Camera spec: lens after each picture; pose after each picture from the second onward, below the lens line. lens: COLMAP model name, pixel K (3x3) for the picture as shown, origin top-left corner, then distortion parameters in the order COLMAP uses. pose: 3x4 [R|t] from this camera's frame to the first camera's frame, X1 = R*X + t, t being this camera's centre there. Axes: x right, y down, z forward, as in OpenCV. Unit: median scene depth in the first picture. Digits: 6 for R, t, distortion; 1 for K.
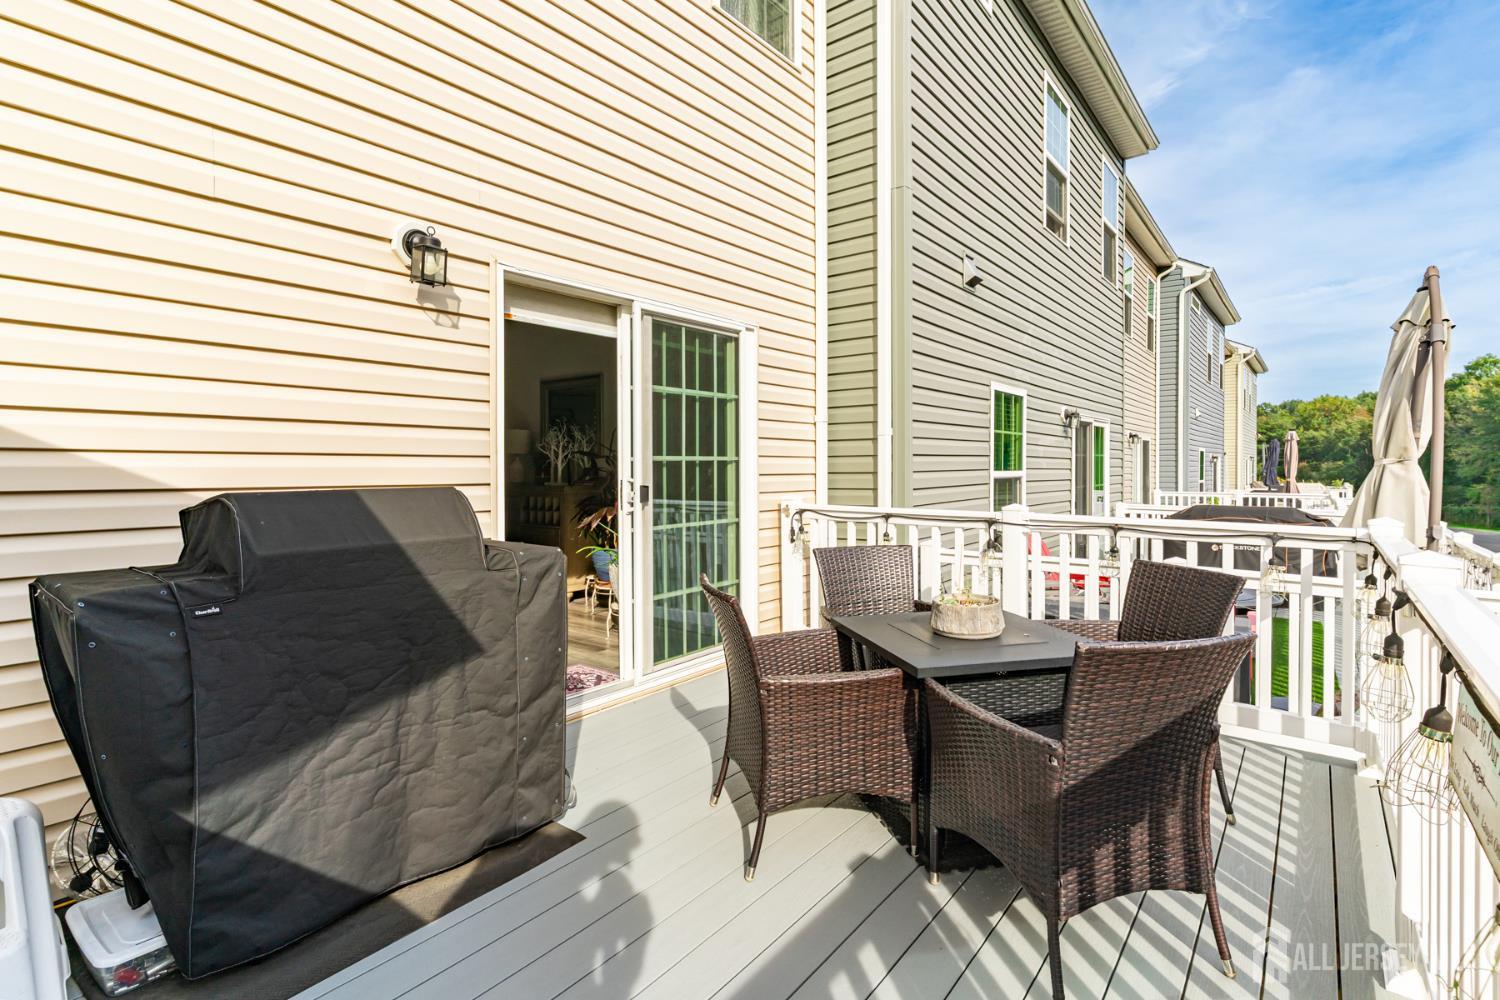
lens RADIAL K [[717.1, 0, 743.8], [0, 717.1, 468.5], [0, 0, 1]] dist [0.001355, 0.001093]
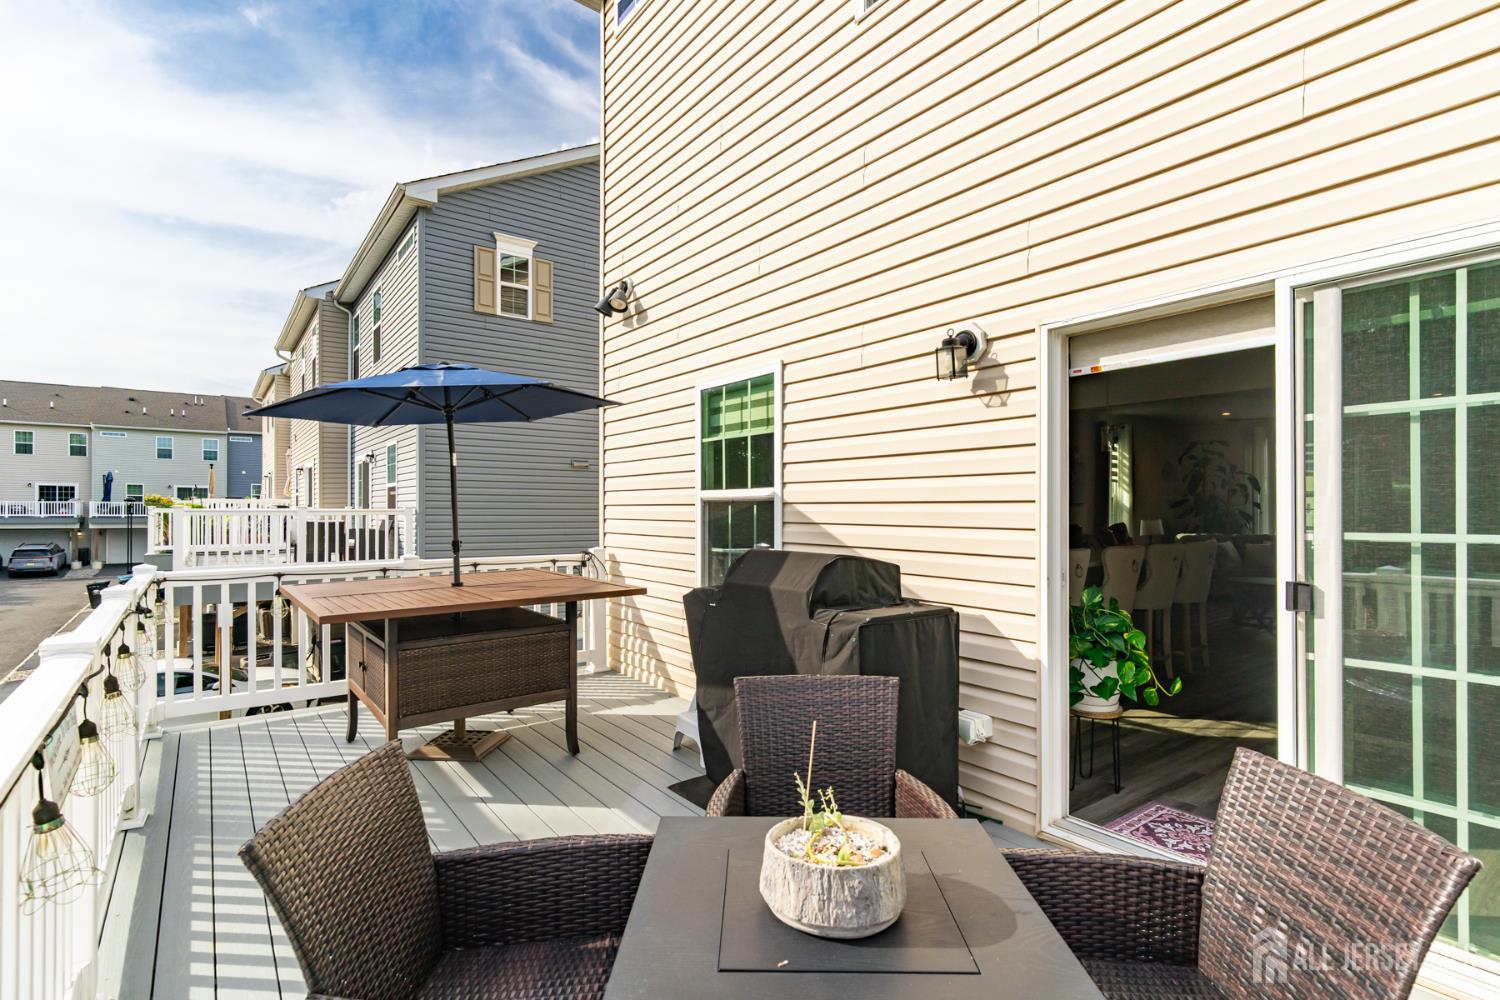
lens RADIAL K [[717.1, 0, 749.9], [0, 717.1, 507.5], [0, 0, 1]] dist [0.001355, 0.001093]
pose [[-0.259496, -0.007519, -0.965715, 0.705709], [-0.015214, 0.999877, -0.003697, -0.036450], [0.965624, 0.013733, -0.259579, 0.912842]]
